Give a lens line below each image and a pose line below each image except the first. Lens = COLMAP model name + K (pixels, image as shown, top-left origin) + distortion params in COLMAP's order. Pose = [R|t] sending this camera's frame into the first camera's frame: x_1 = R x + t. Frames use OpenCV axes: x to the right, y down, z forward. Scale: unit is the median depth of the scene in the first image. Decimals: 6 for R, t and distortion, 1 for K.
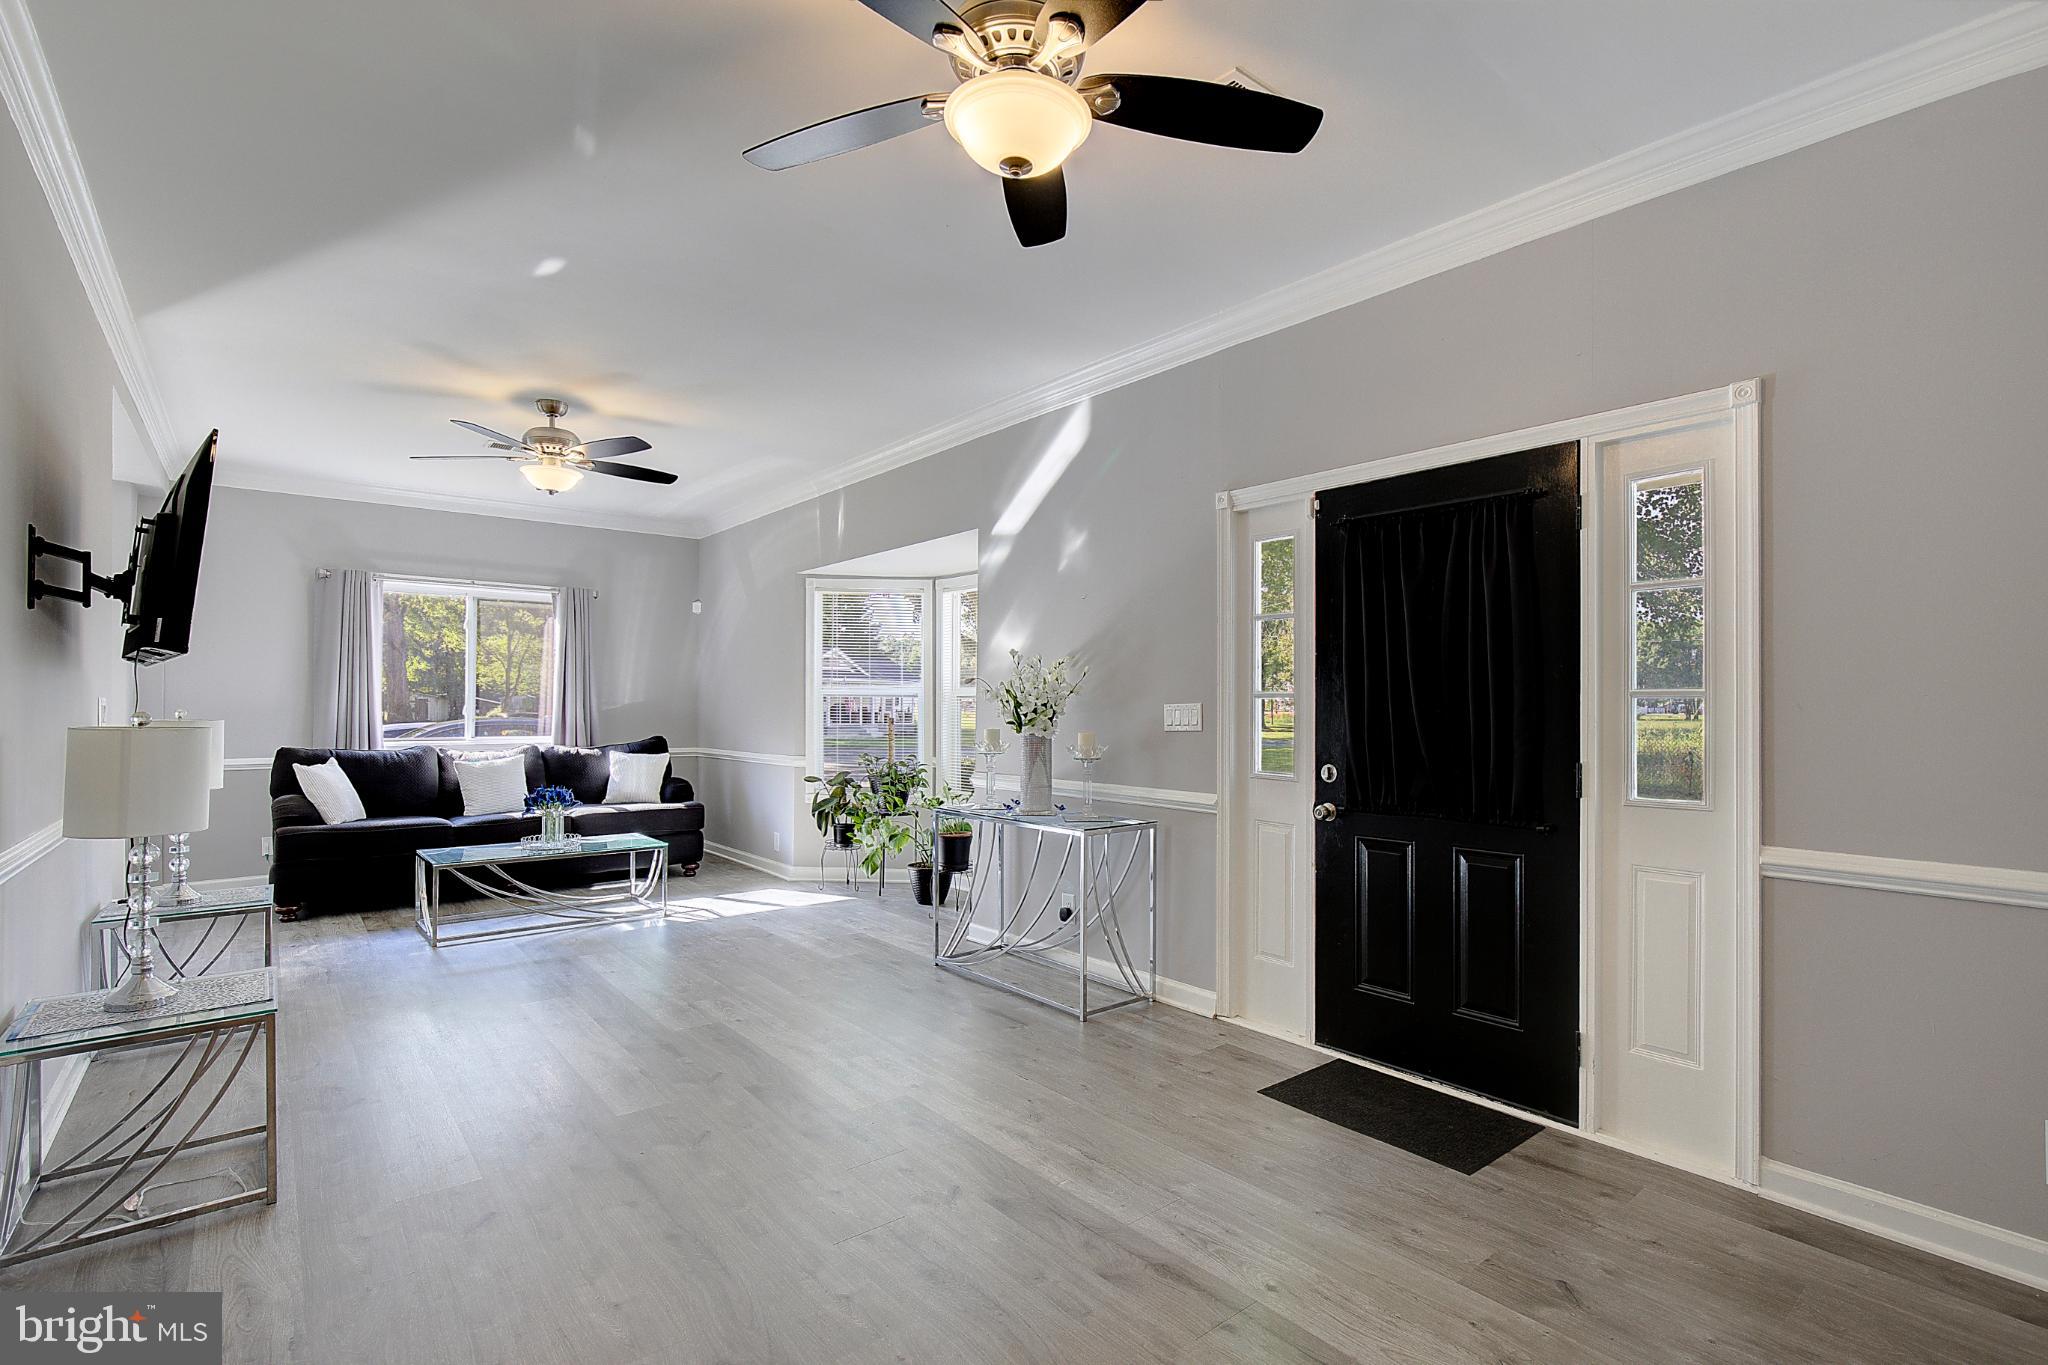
lens RADIAL K [[955.4, 0, 1017.5], [0, 955.4, 682.6], [0, 0, 1]] dist [-0.027743, 0.006062]
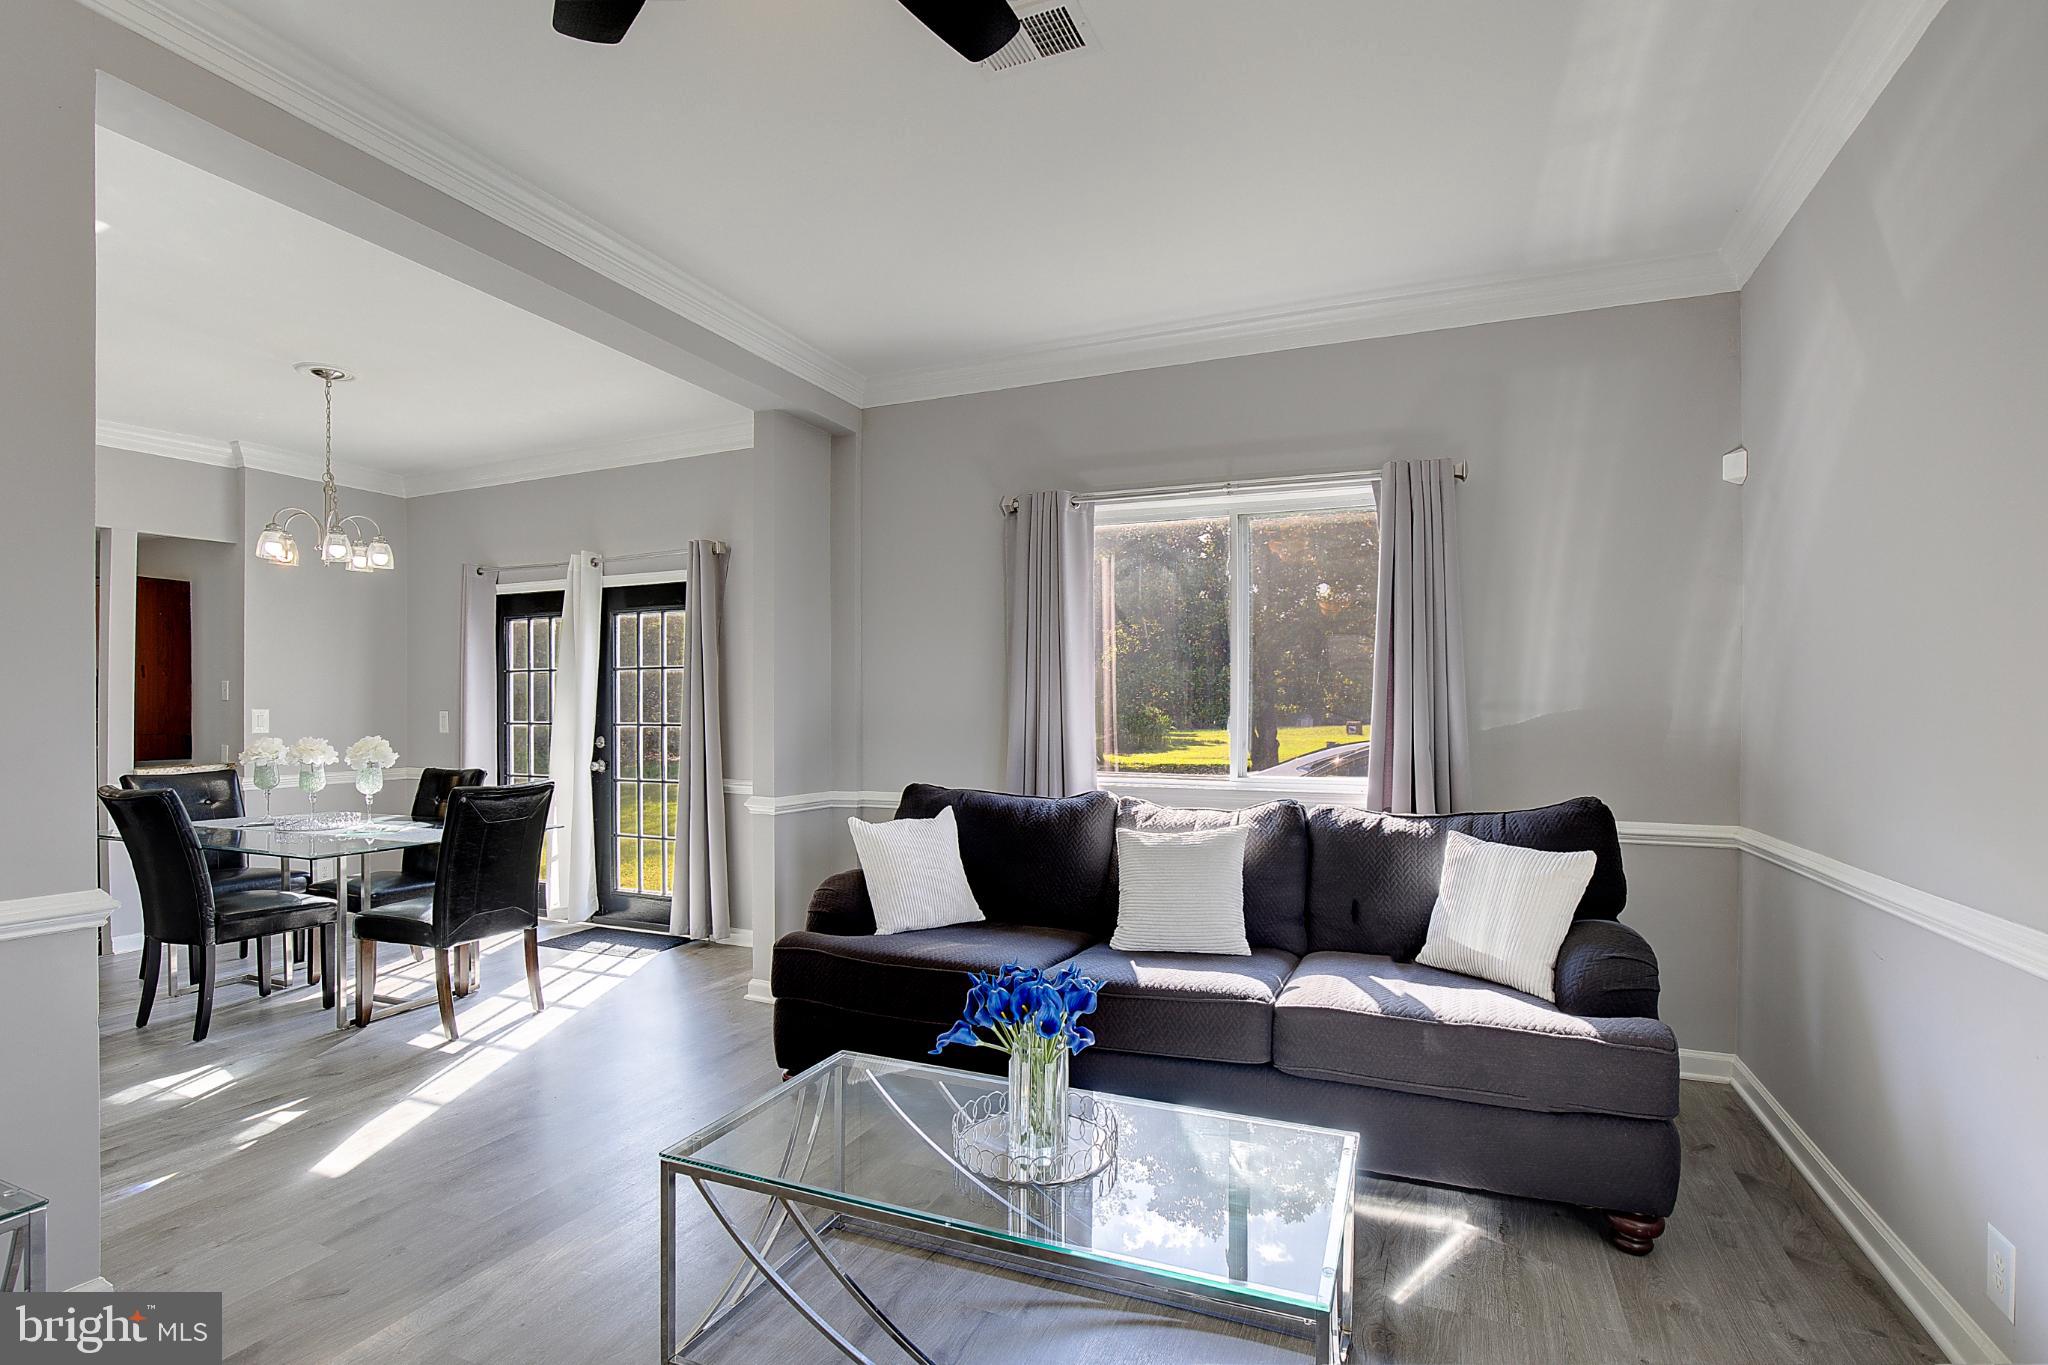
lens RADIAL K [[955.4, 0, 1037.1], [0, 955.4, 716.7], [0, 0, 1]] dist [-0.027743, 0.006062]
pose [[0.487161, 0.003802, -0.873304, -0.192798], [0.020036, 0.999679, 0.015529, 0.016790], [0.873082, -0.025063, 0.486928, 0.780886]]
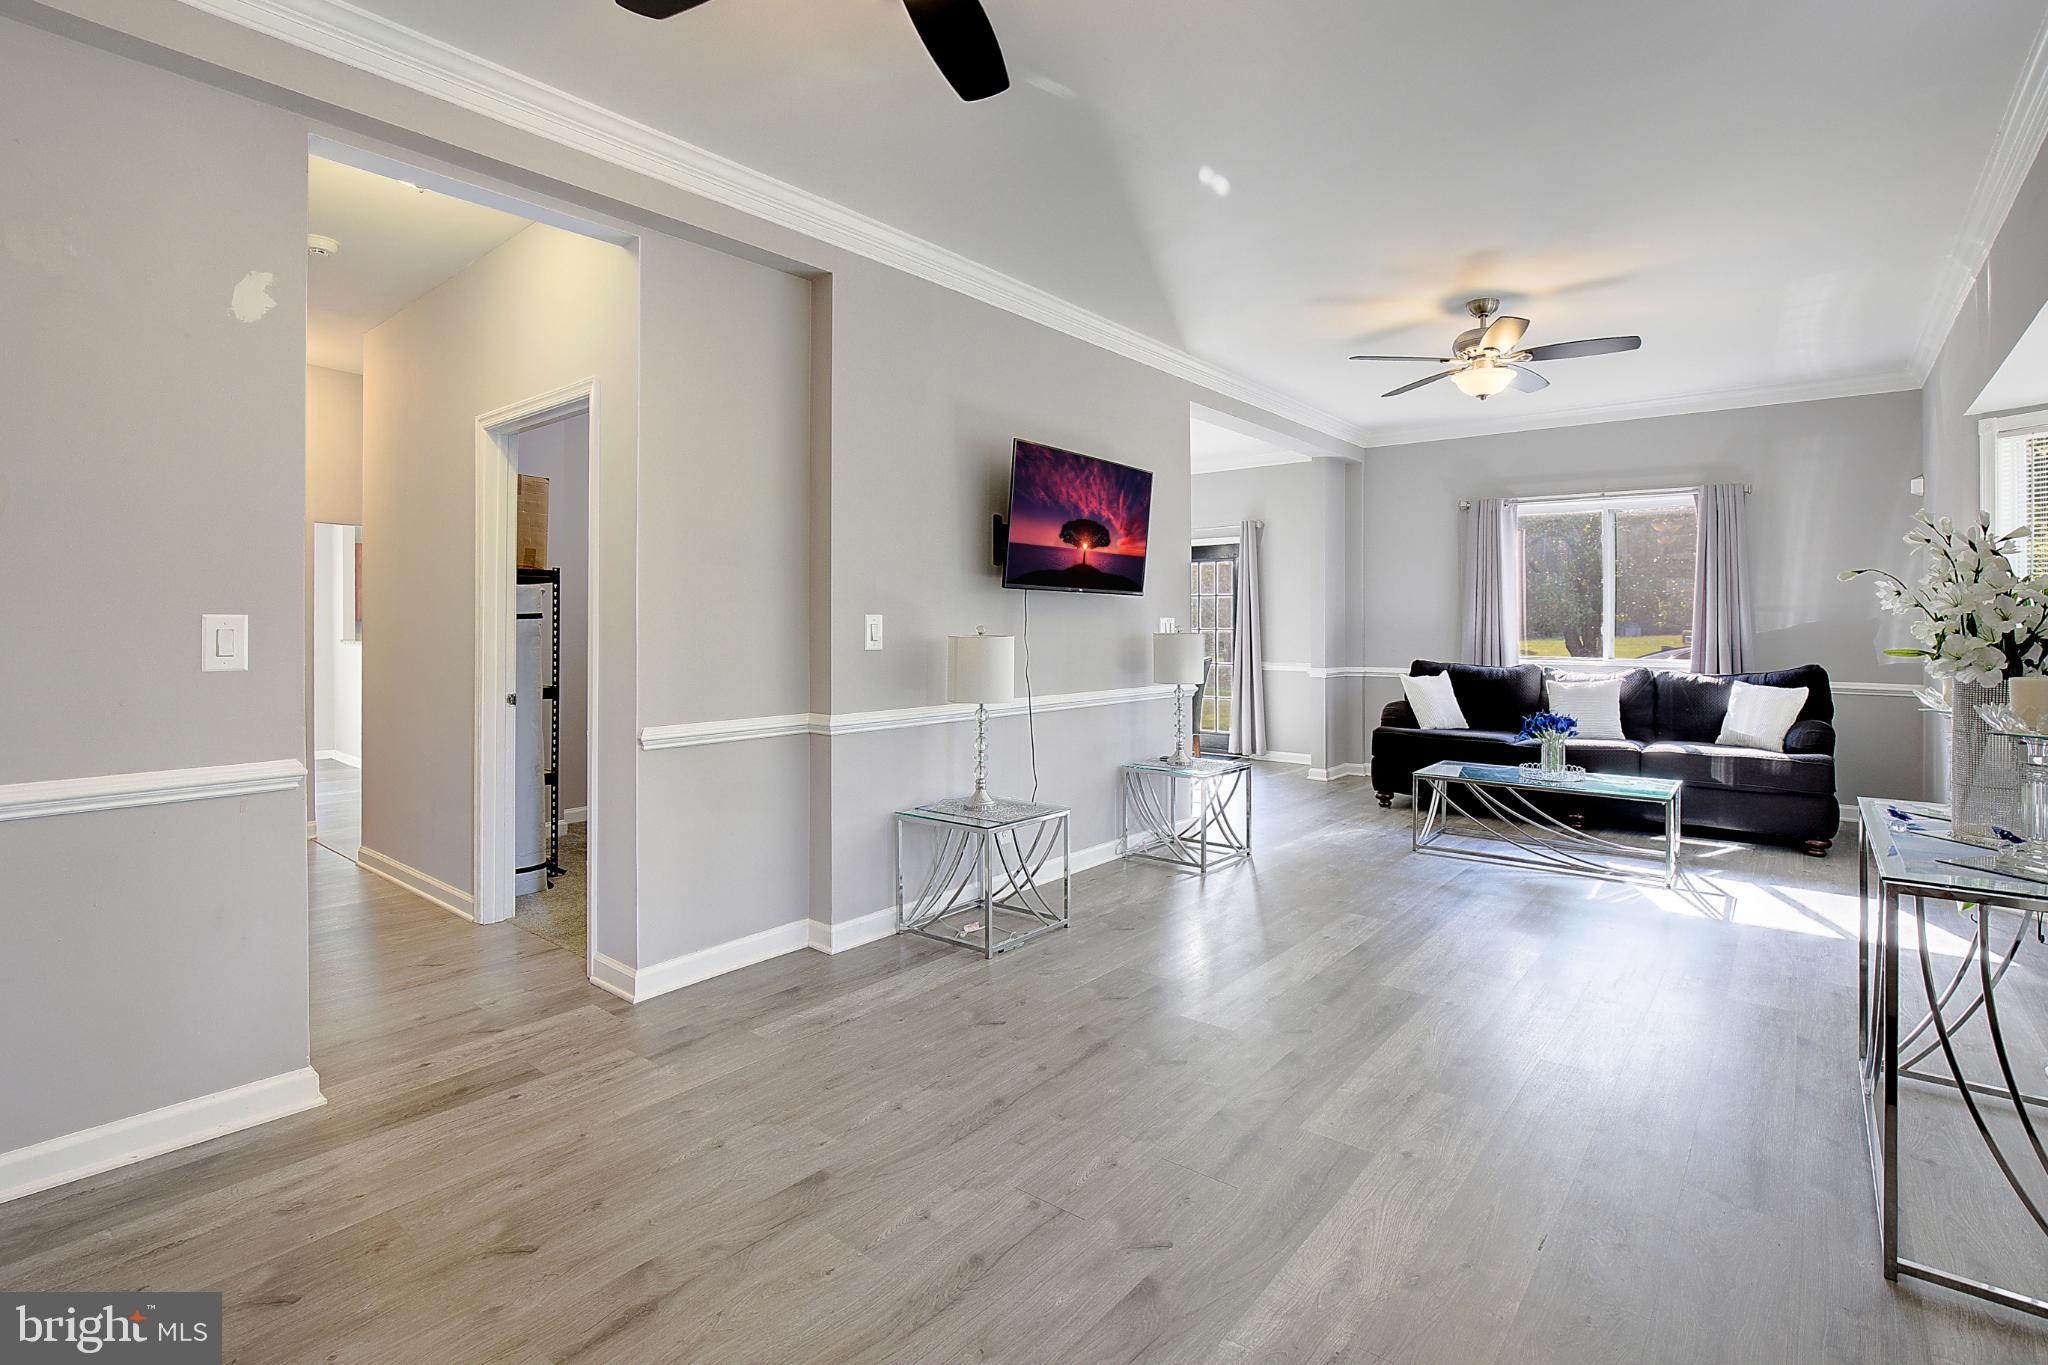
lens RADIAL K [[955.4, 0, 1052.4], [0, 955.4, 602.0], [0, 0, 1]] dist [-0.027743, 0.006062]
pose [[0.221009, -0.021476, -0.975035, 0.275072], [0.019929, 0.999648, -0.017501, 0.009223], [0.975068, -0.015564, 0.221359, 0.305511]]
